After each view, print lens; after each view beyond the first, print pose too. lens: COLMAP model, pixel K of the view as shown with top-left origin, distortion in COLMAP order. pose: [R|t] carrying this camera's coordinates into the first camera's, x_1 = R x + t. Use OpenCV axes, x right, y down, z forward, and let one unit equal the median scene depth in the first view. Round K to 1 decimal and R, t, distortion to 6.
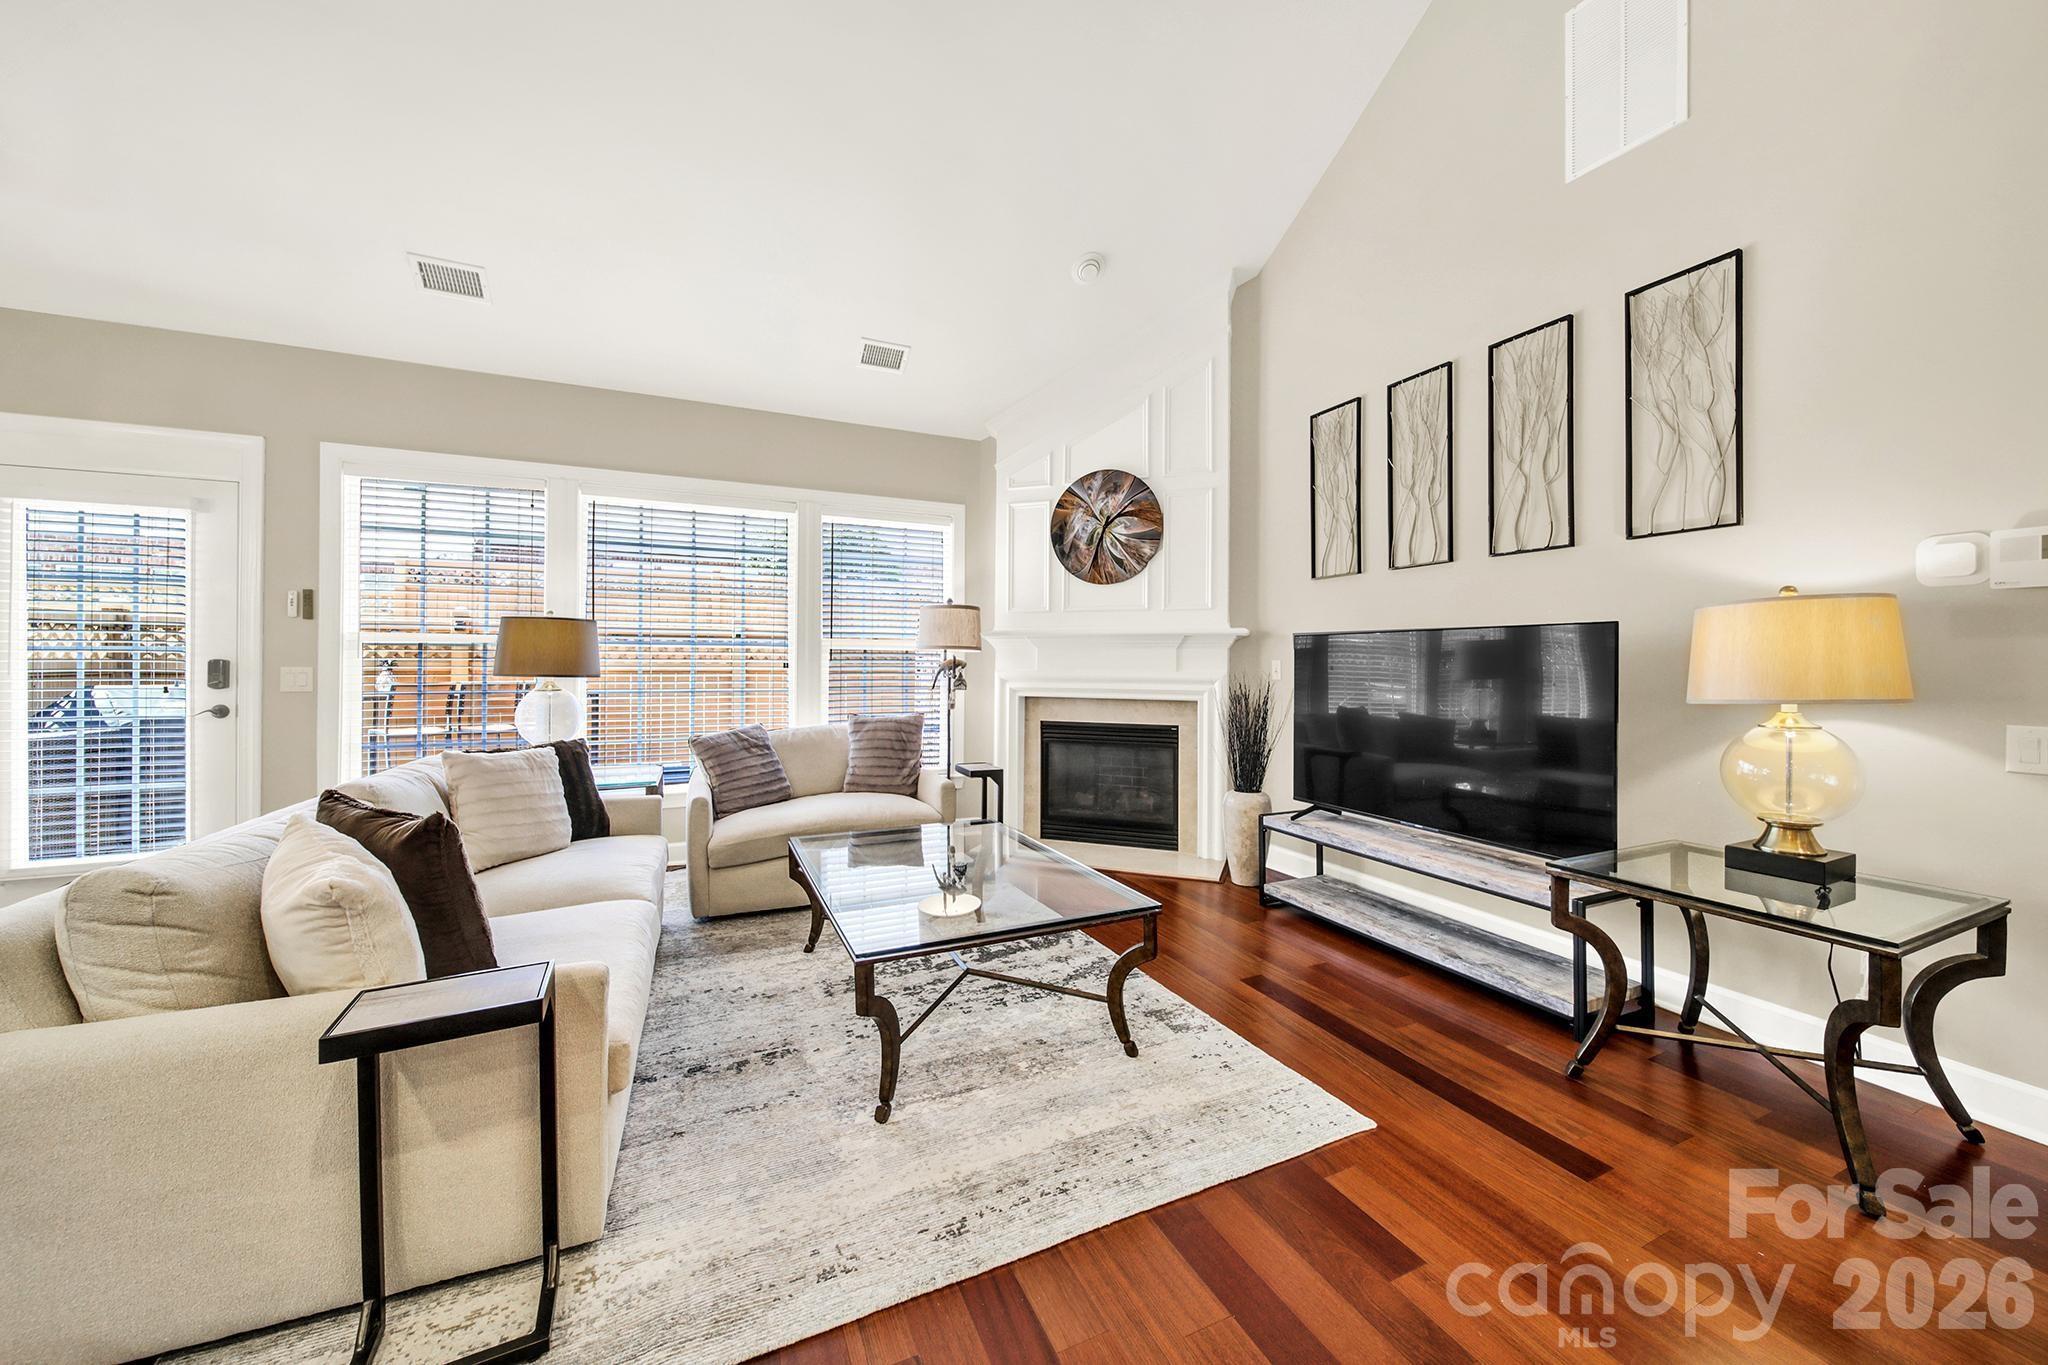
lens RADIAL K [[732.7, 0, 1027.7], [0, 732.7, 661.3], [0, 0, 1]] dist [-0.003311, -0.001543]
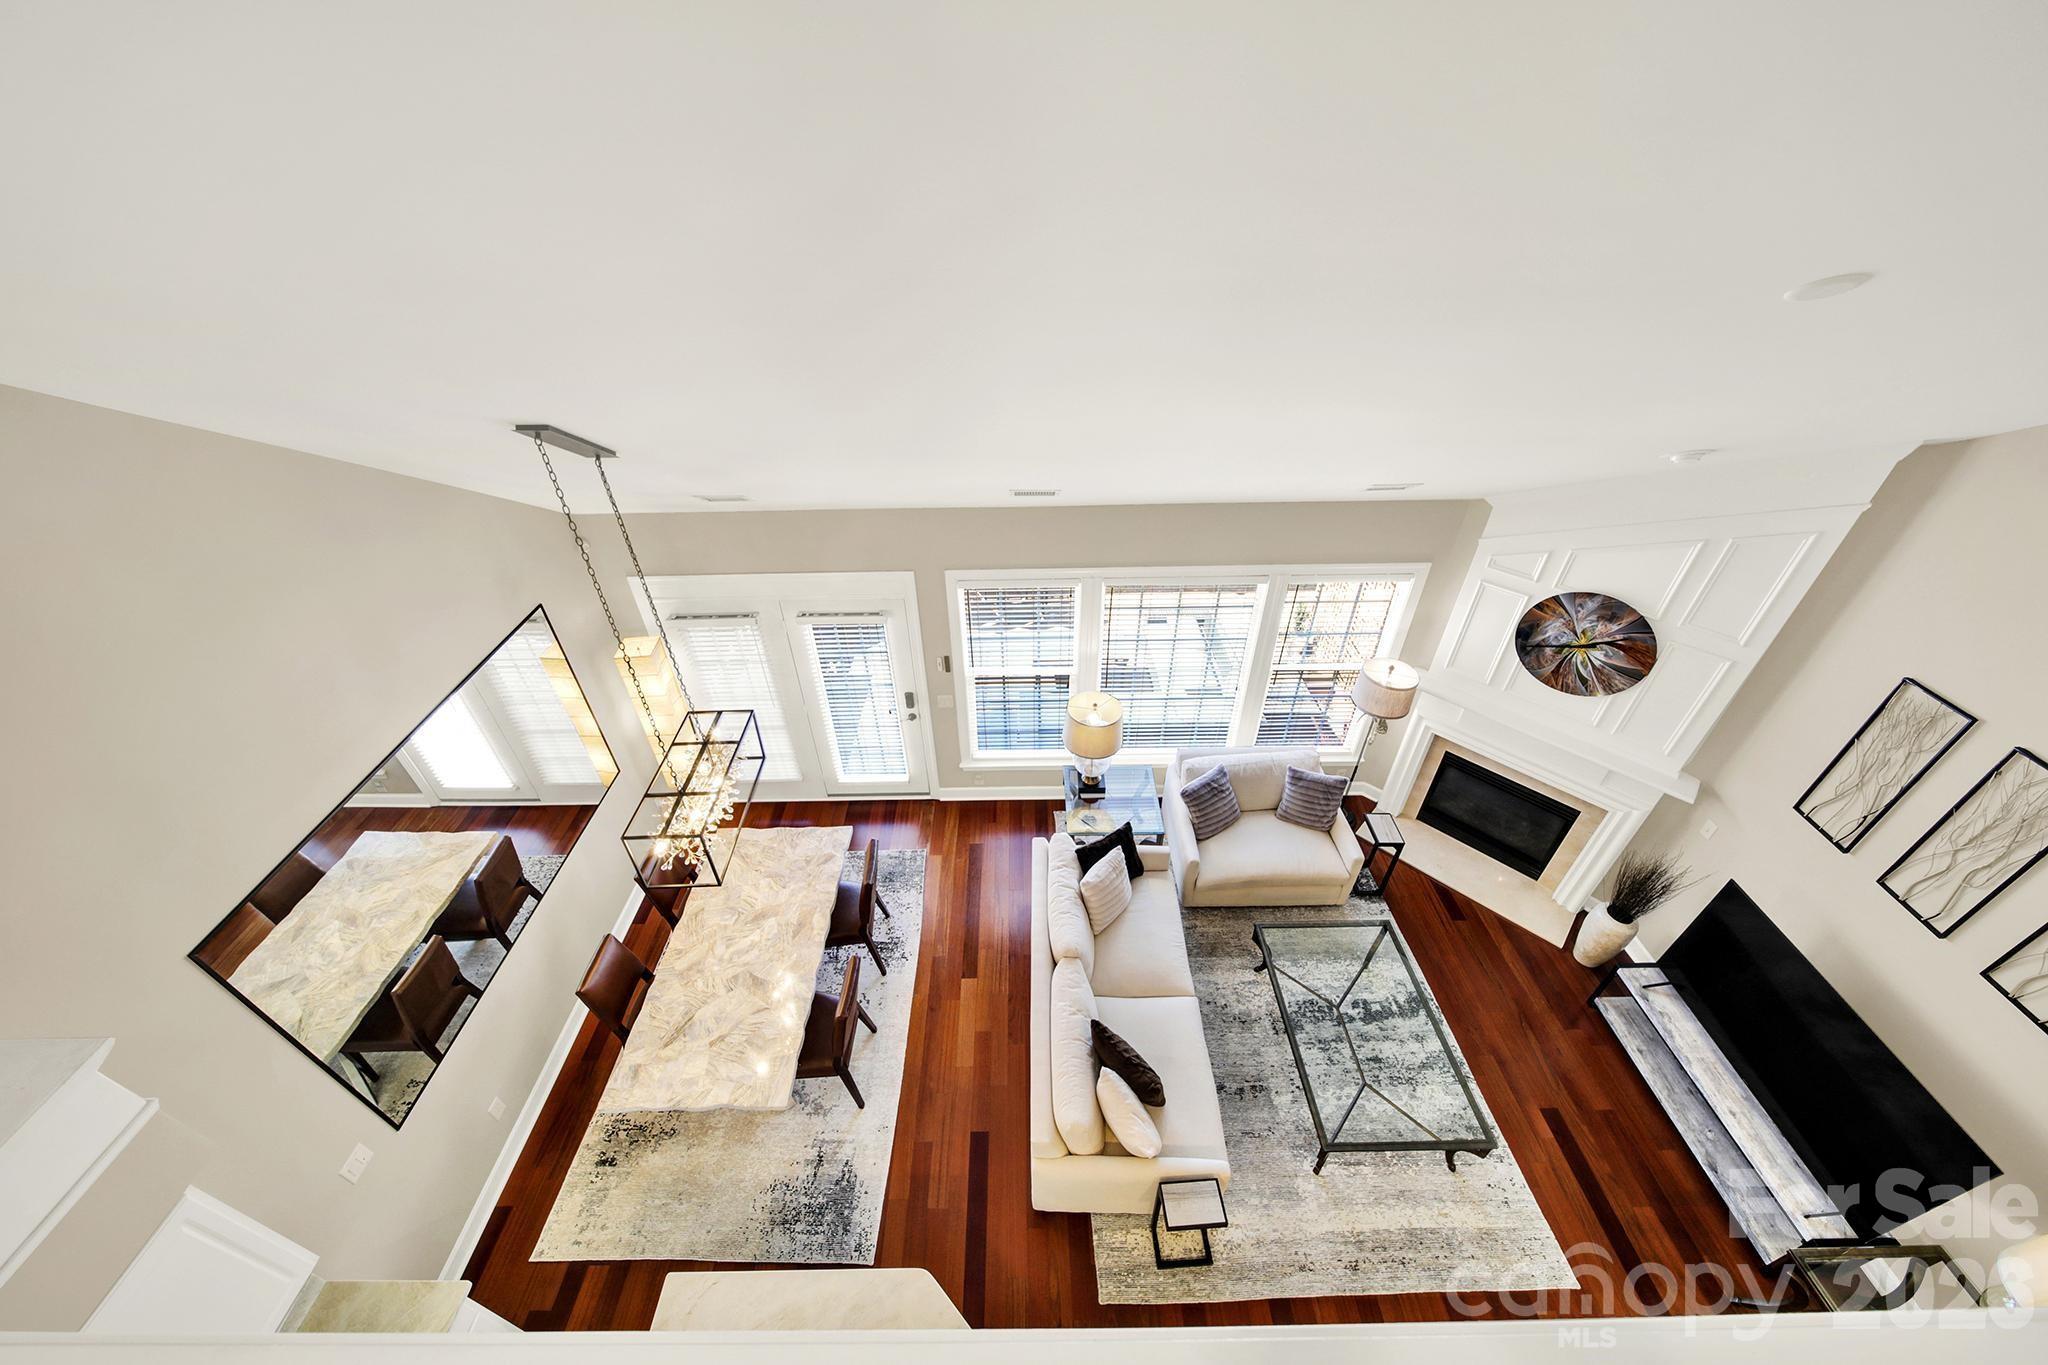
lens RADIAL K [[732.7, 0, 1018.3], [0, 732.7, 665.7], [0, 0, 1]] dist [-0.003311, -0.001543]
pose [[0.909548, 0.228517, -0.347134, -0.266662], [0.021736, 0.807963, 0.588832, -0.847595], [0.415029, -0.543117, 0.729914, -0.062388]]
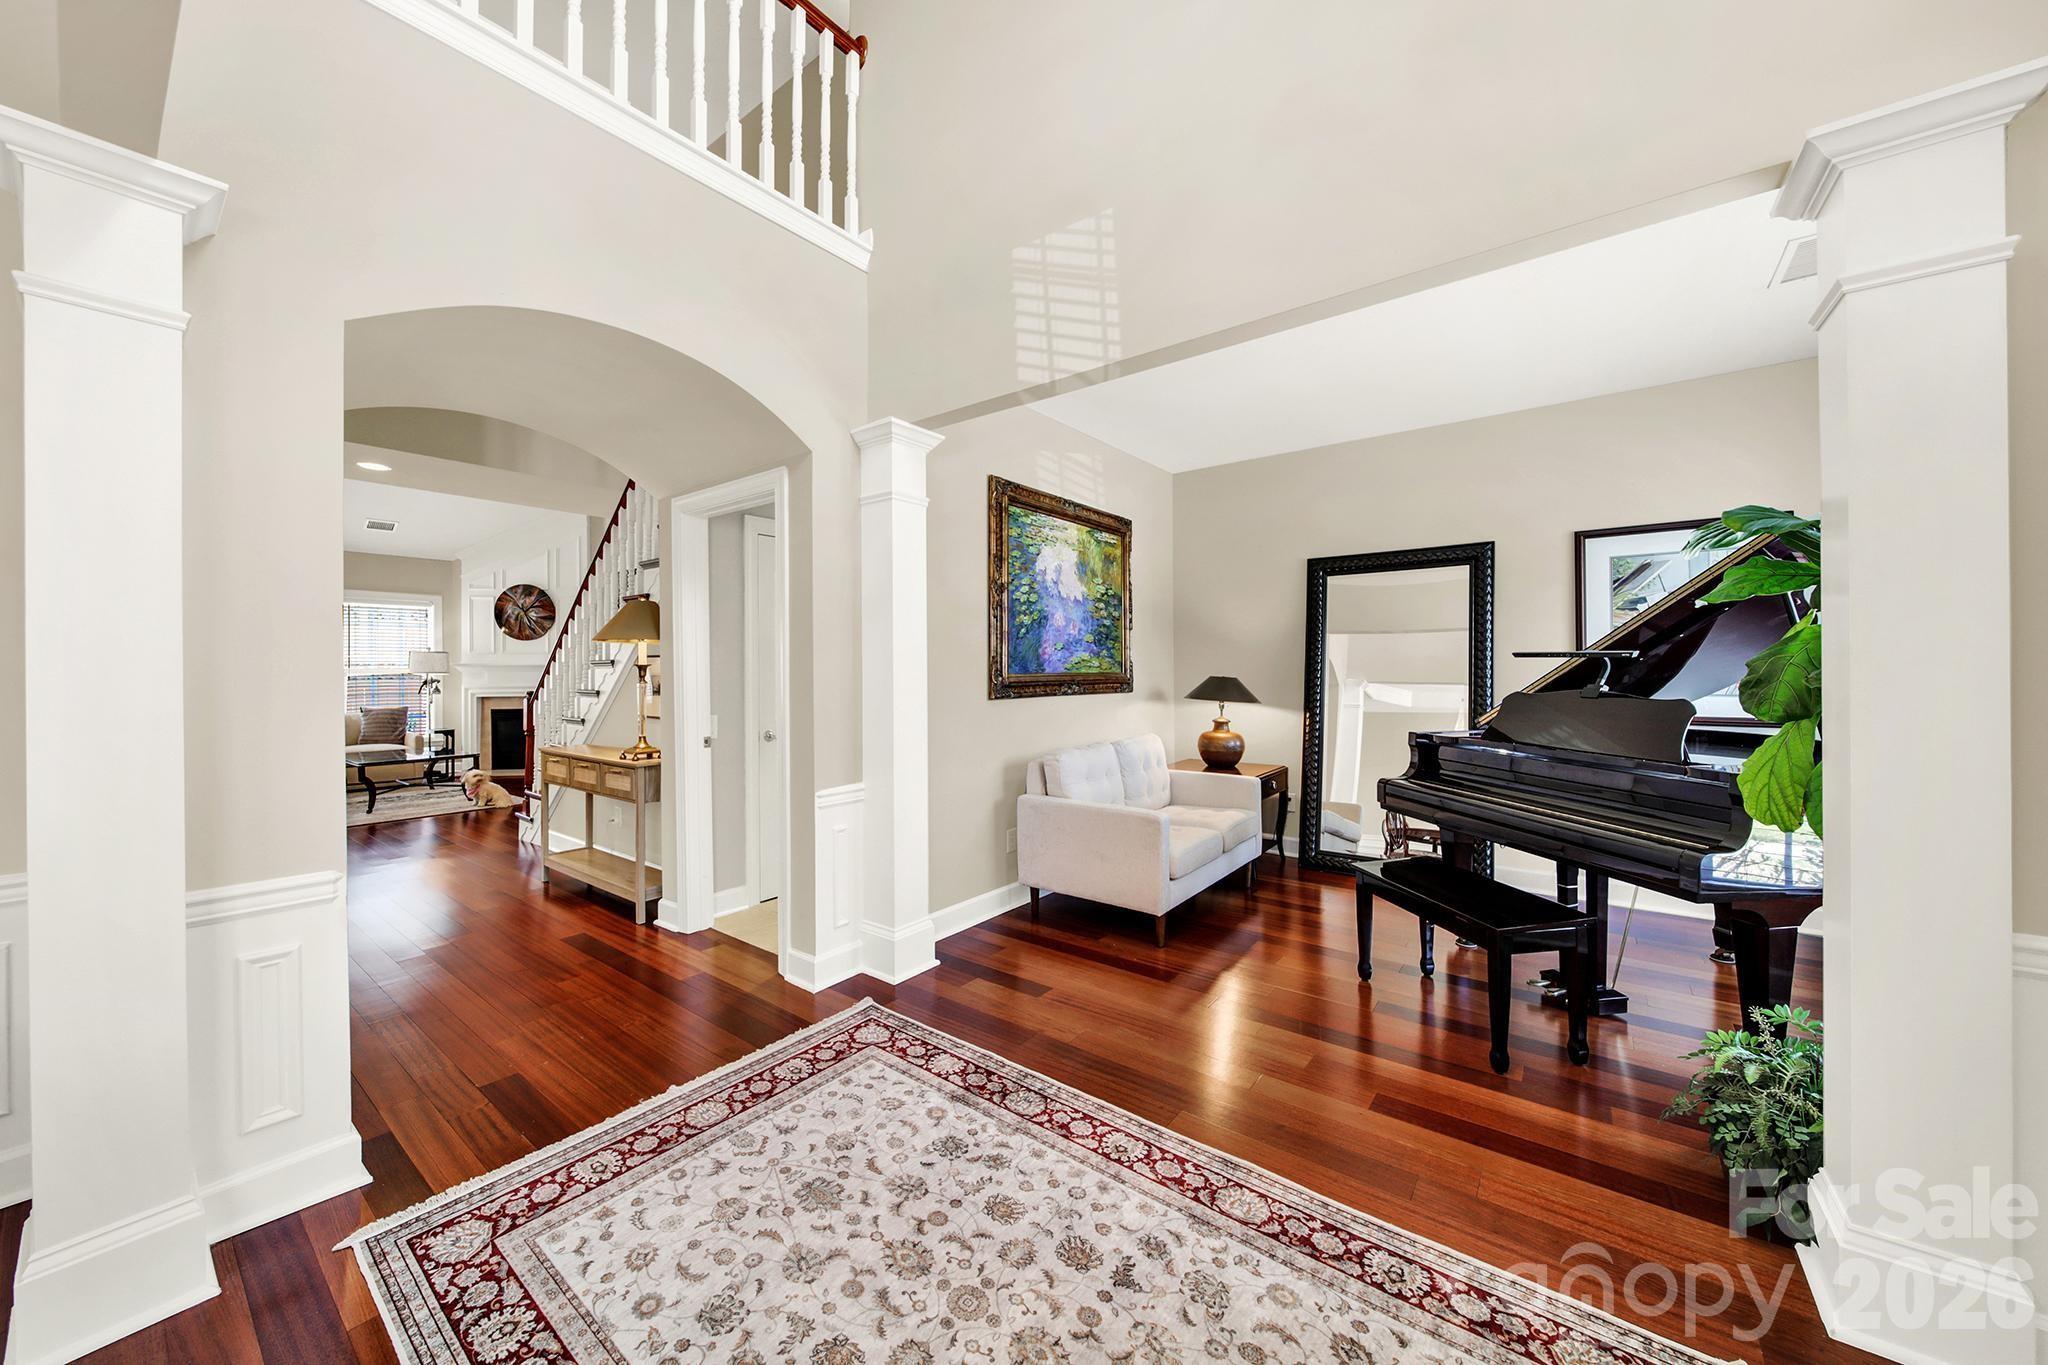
lens RADIAL K [[732.7, 0, 1026.4], [0, 732.7, 669.3], [0, 0, 1]] dist [-0.003311, -0.001543]
pose [[0.885400, -0.011257, 0.464694, 0.437544], [0.011971, 0.999927, 0.001416, -0.012736], [-0.464676, 0.004309, 0.885470, -1.599765]]
